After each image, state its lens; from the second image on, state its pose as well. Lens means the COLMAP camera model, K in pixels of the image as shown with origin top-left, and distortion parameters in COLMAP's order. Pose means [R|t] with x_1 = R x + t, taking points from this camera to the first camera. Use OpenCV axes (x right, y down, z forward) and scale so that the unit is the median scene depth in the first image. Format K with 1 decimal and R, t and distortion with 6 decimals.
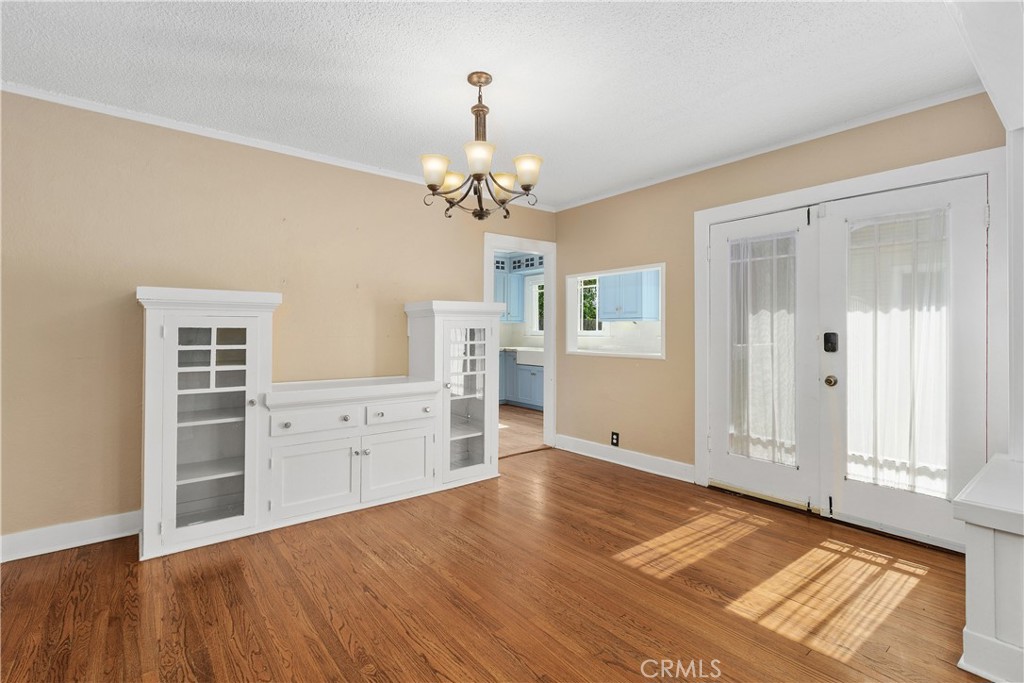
lens RADIAL K [[472.1, 0, 513.8], [0, 472.1, 325.4], [0, 0, 1]] dist [0.002684, 0.000250]
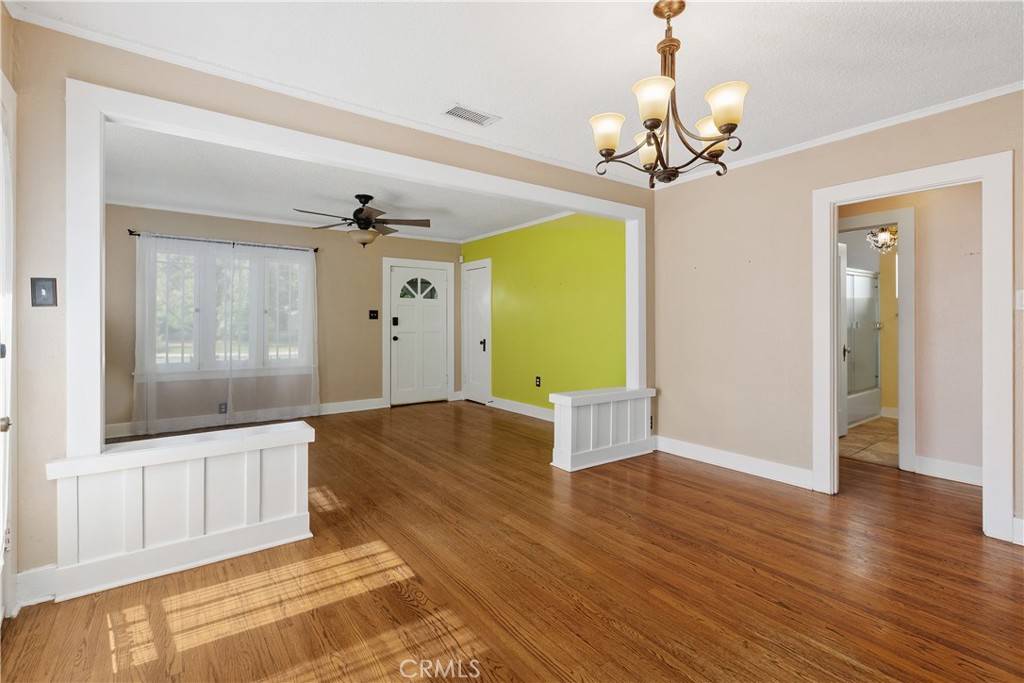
lens RADIAL K [[472.1, 0, 513.8], [0, 472.1, 325.4], [0, 0, 1]] dist [0.002684, 0.000250]
pose [[-0.999262, -0.003418, 0.038248, 0.137671], [-0.003496, 0.999992, -0.001970, 0.019887], [-0.038241, -0.002103, -0.999266, 1.550986]]
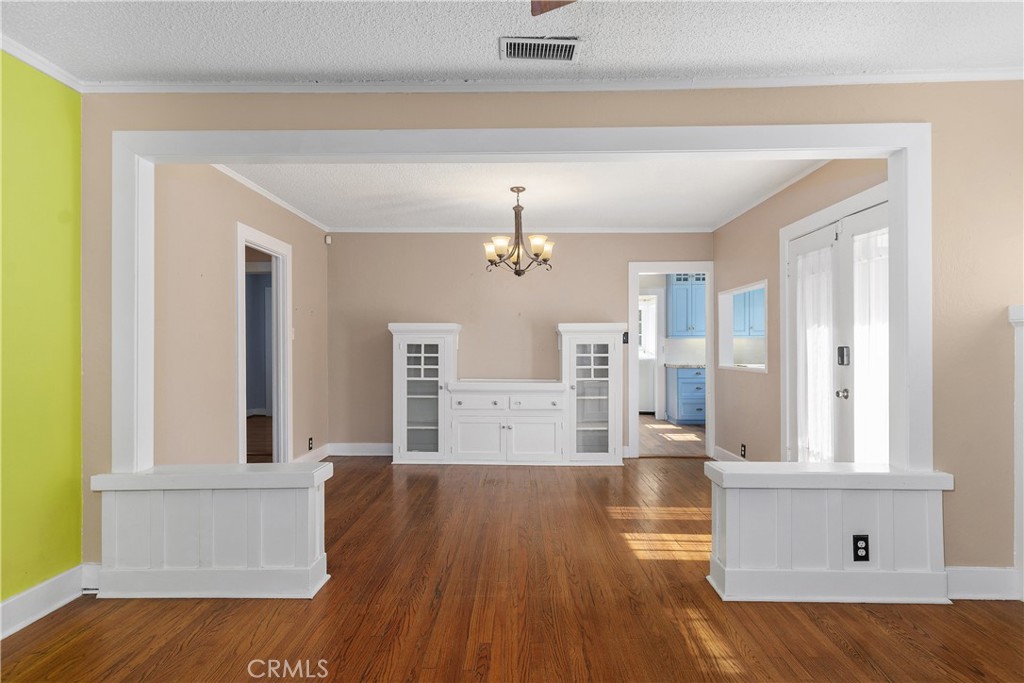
lens RADIAL K [[564.9, 0, 509.6], [0, 564.9, 340.6], [0, 0, 1]] dist [-0.001265, -0.000041]
pose [[0.768450, -0.008070, -0.639859, 0.972866], [0.007316, 0.999966, -0.003825, 0.002127], [0.639868, -0.001742, 0.768483, -0.430312]]
